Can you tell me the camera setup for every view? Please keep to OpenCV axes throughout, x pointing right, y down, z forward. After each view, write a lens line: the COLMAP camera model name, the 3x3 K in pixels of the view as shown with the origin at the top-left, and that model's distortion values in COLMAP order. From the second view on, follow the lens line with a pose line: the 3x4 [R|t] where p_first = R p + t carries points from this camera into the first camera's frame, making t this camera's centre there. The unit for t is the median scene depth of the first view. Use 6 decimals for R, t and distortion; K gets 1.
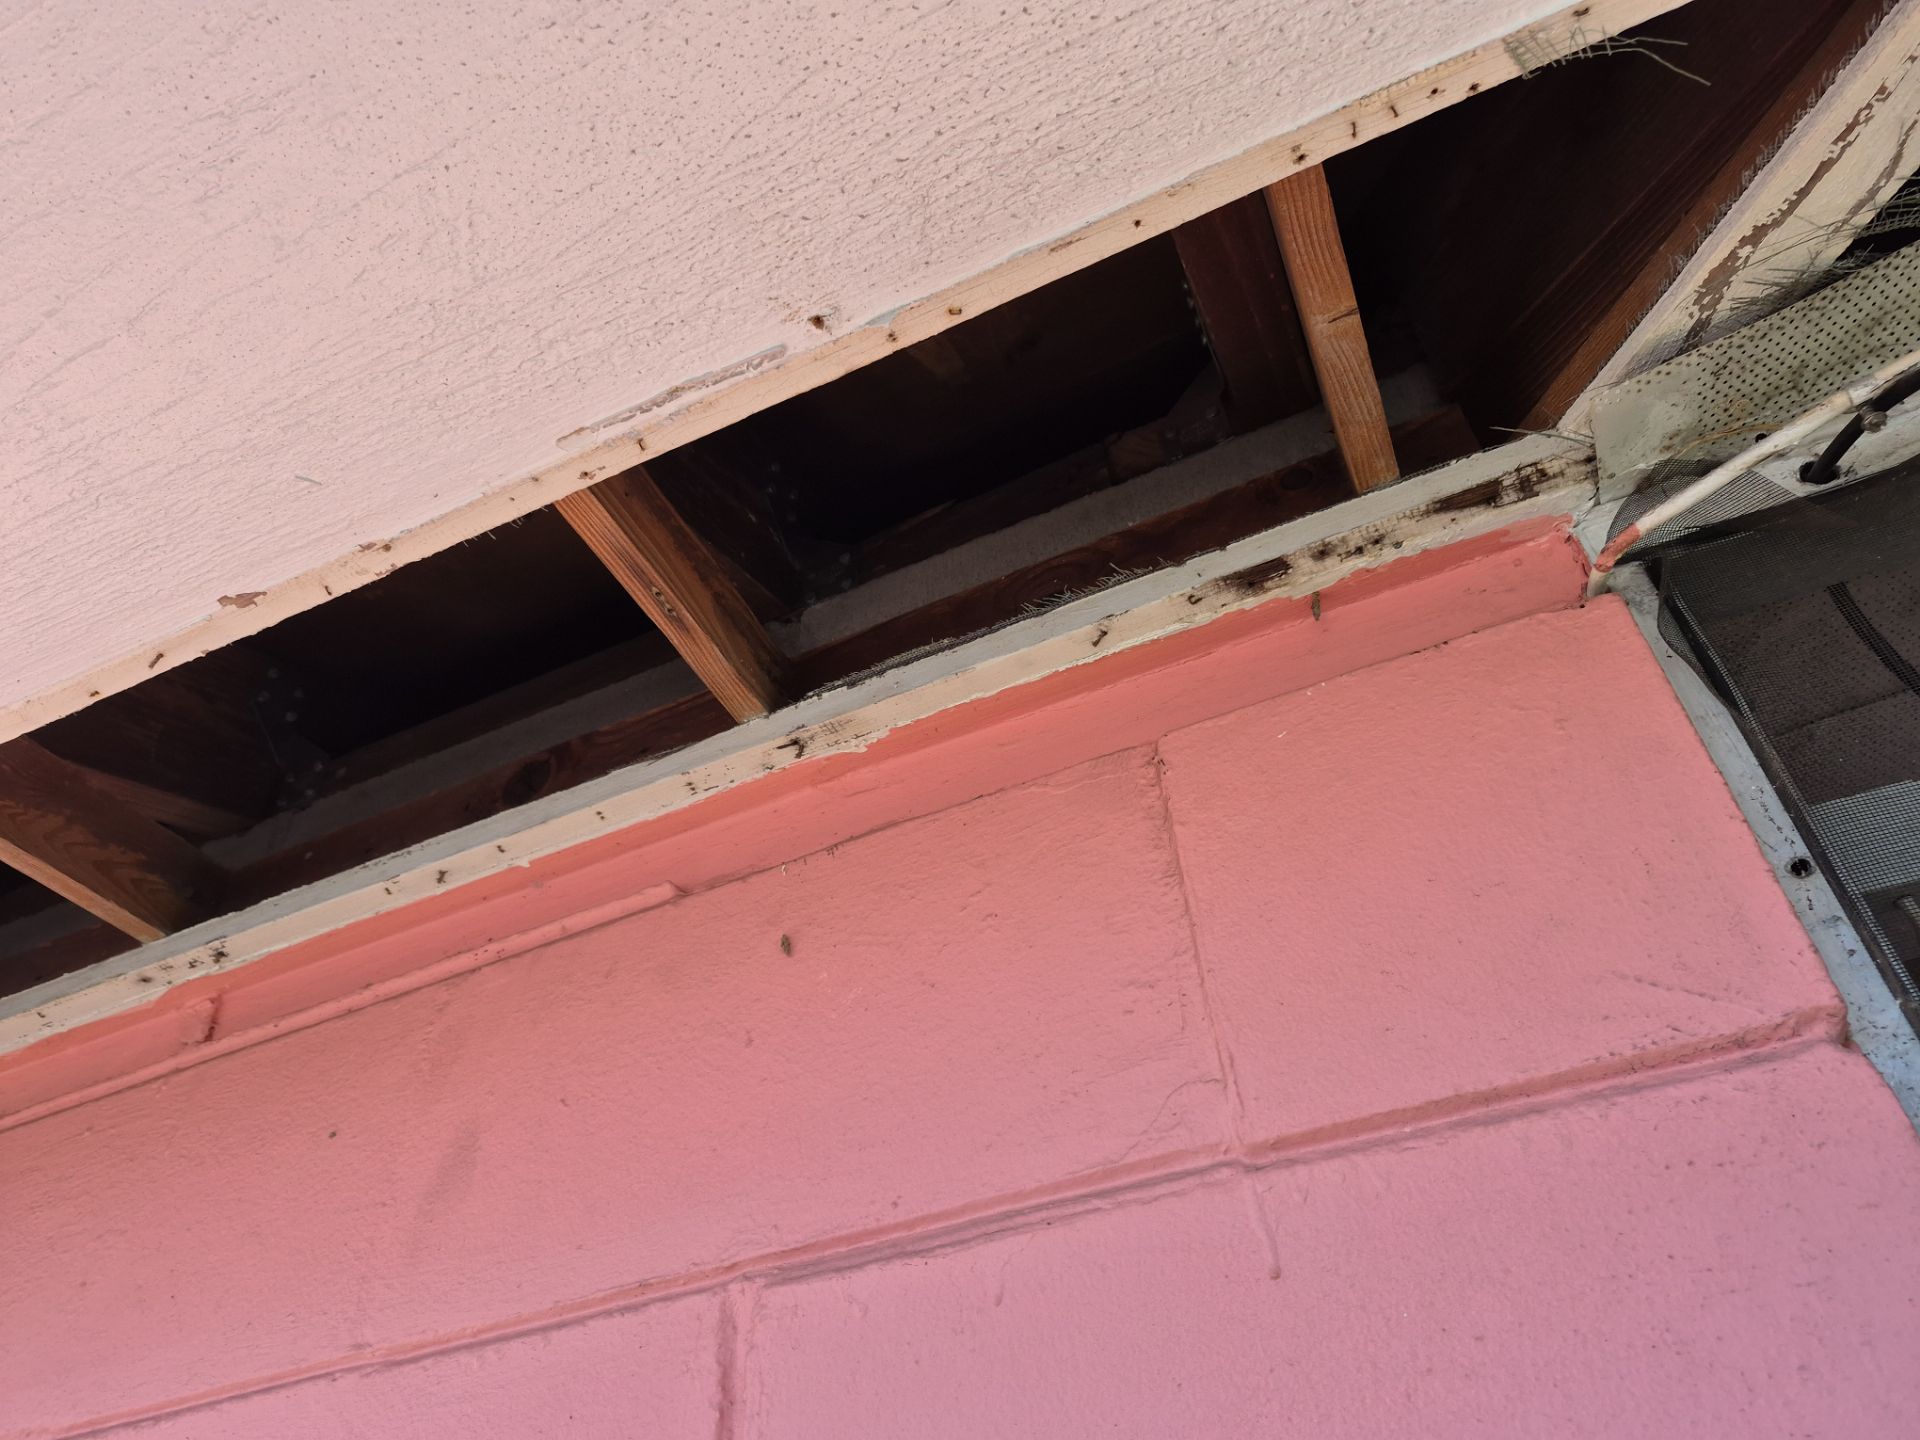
lens RADIAL K [[1324.6, 0, 1014.6], [0, 1324.6, 717.8], [0, 0, 1]] dist [0.044355, -0.080472]
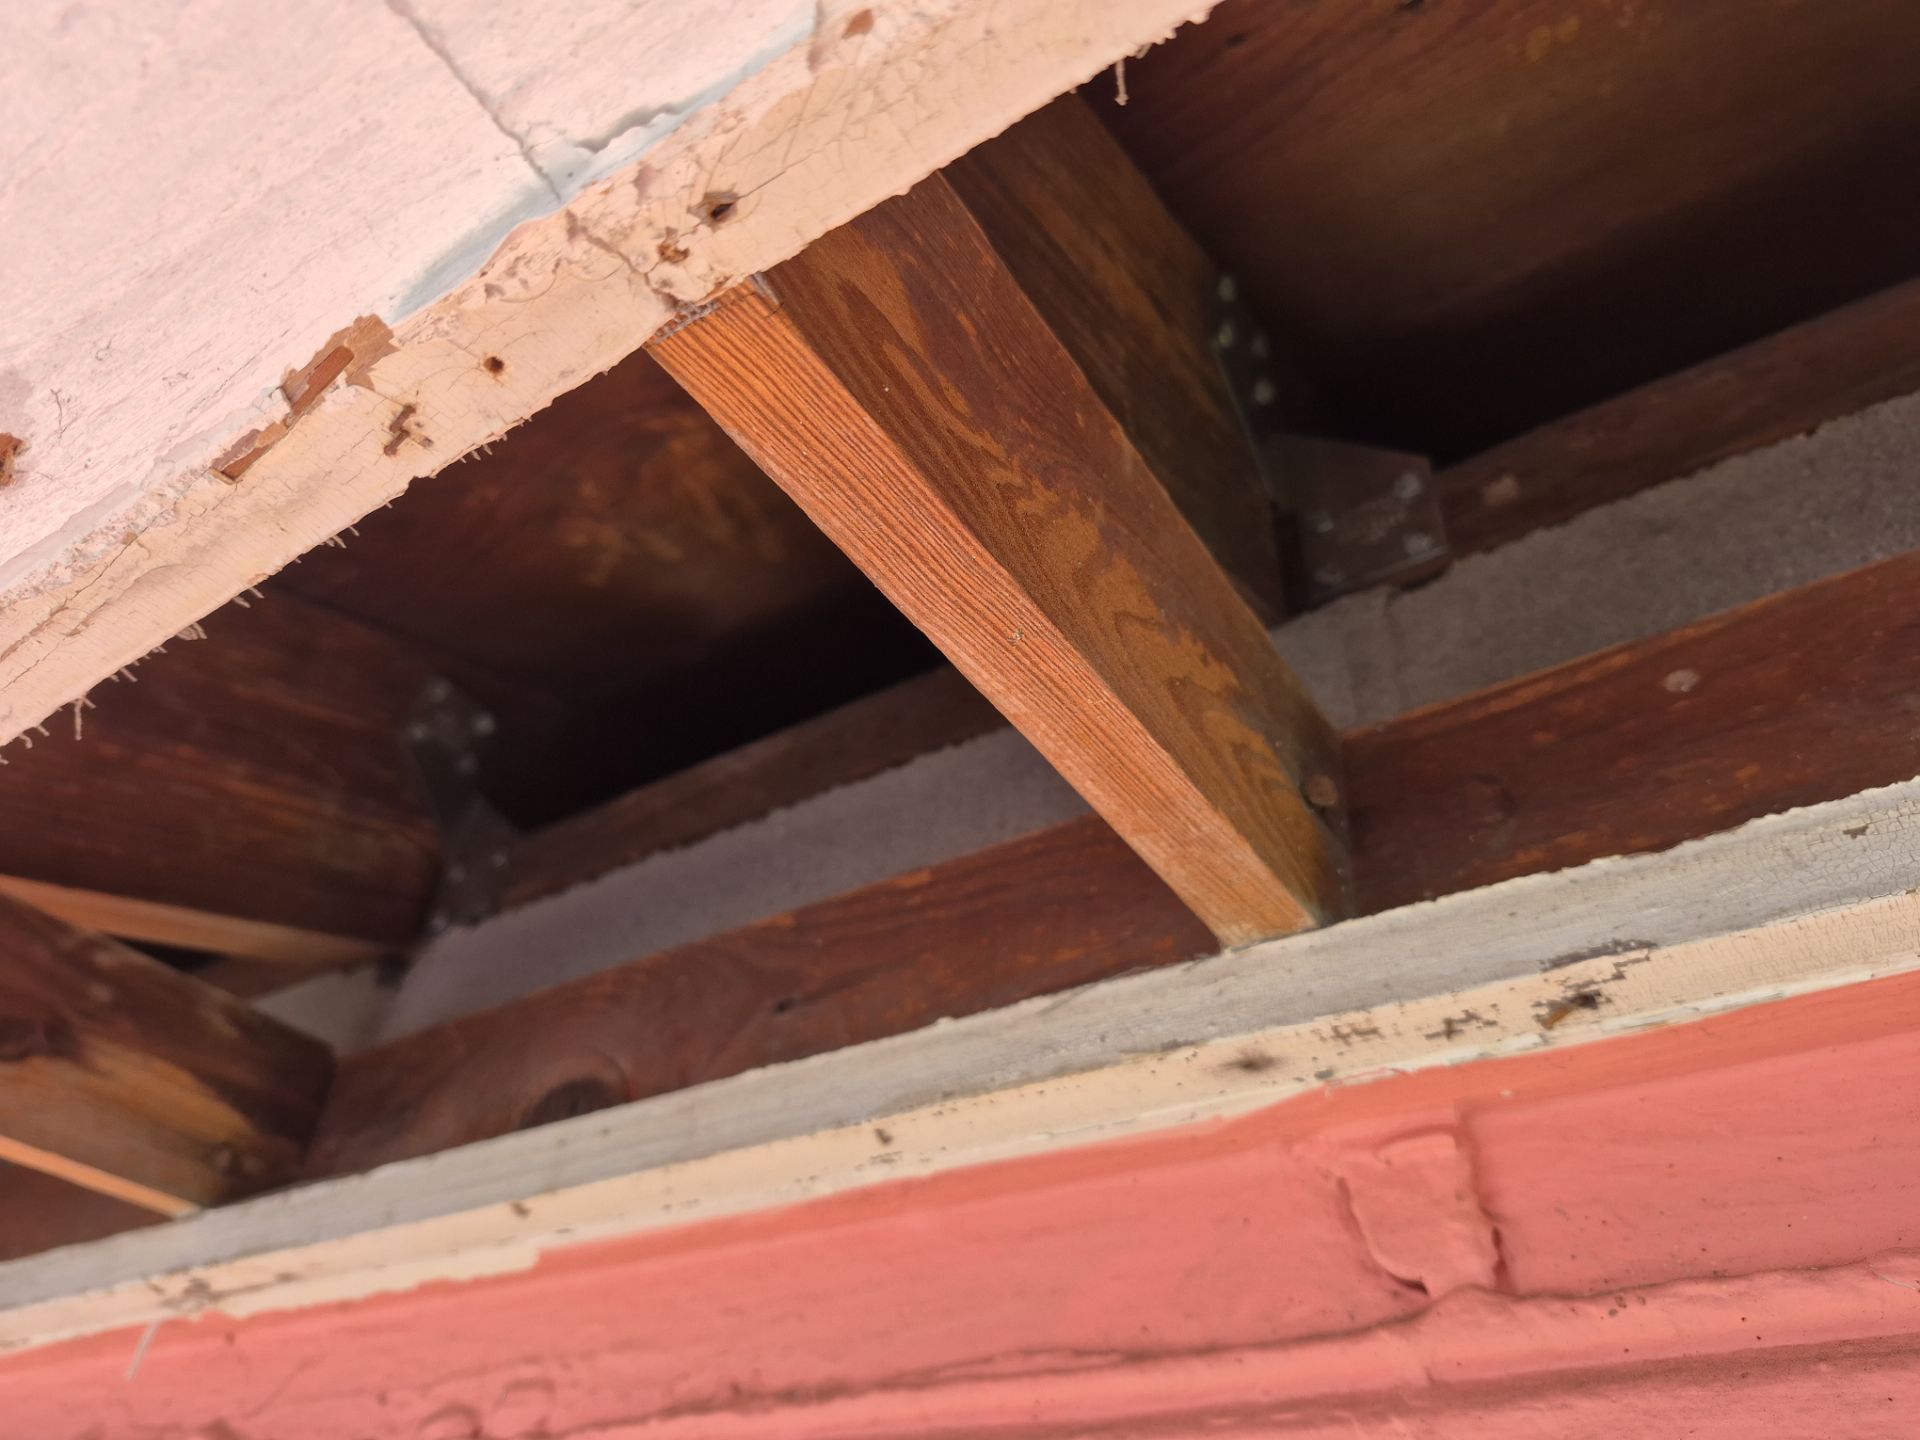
lens RADIAL K [[1404.6, 0, 960.0], [0, 1404.6, 720.0], [0, 0, 1]] dist [0.051824, -0.101978]
pose [[0.971118, -0.002442, -0.238586, -0.833553], [0.013283, 0.998950, 0.043841, 0.128821], [0.238229, -0.045744, 0.970131, 0.856525]]
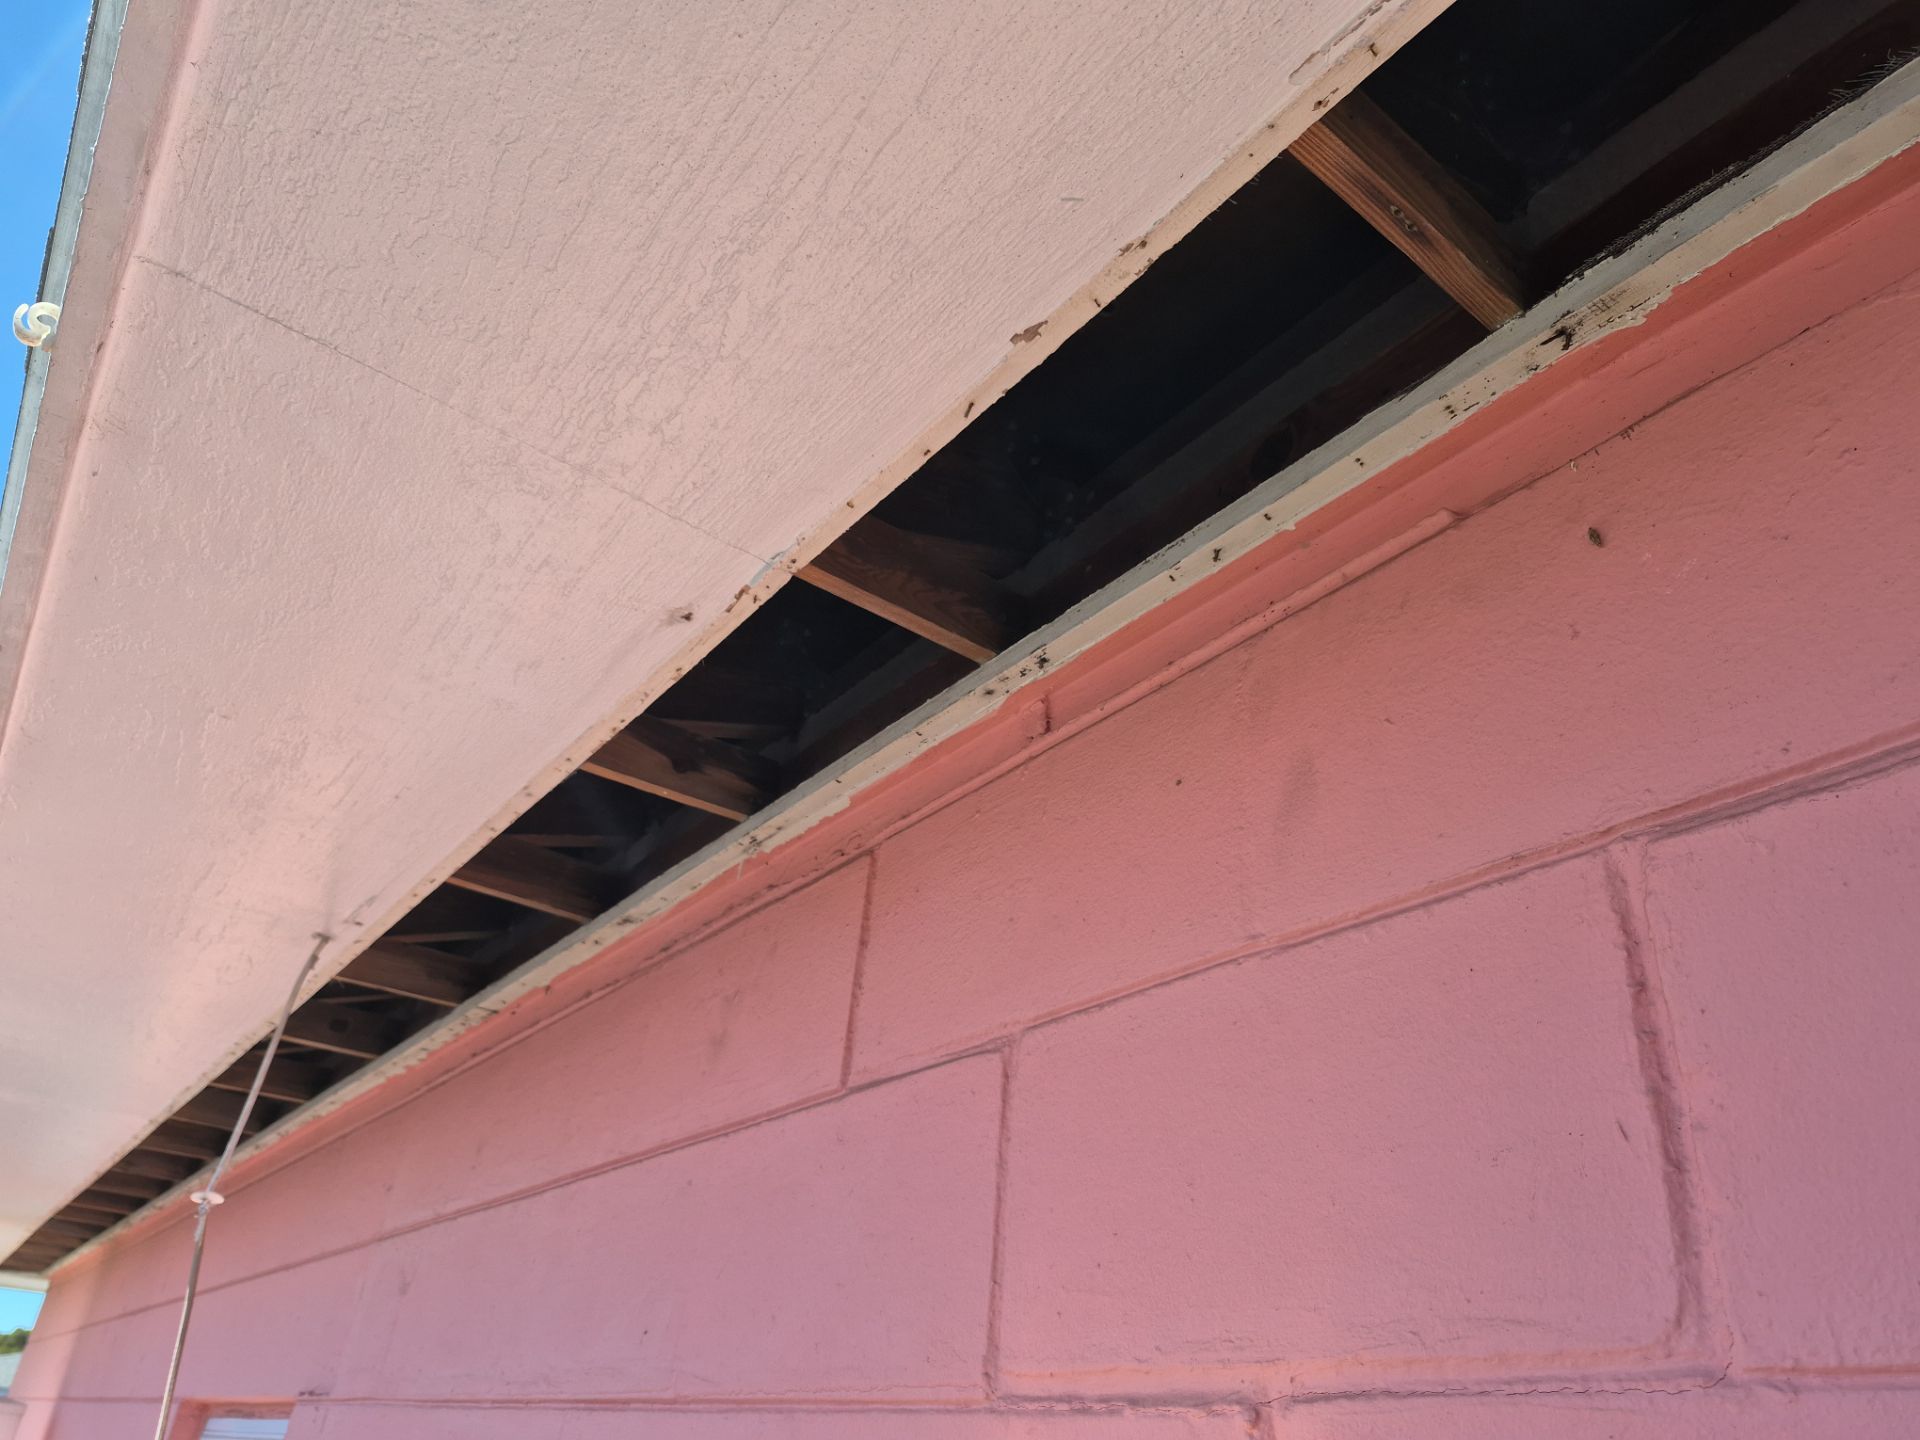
lens RADIAL K [[1341.9, 0, 922.9], [0, 1341.9, 760.9], [0, 0, 1]] dist [0.050799, -0.131469]
pose [[0.848222, -0.115762, -0.516836, -0.095904], [0.233201, 0.957771, 0.168203, 0.045737], [0.475539, -0.263200, 0.839398, -0.111051]]
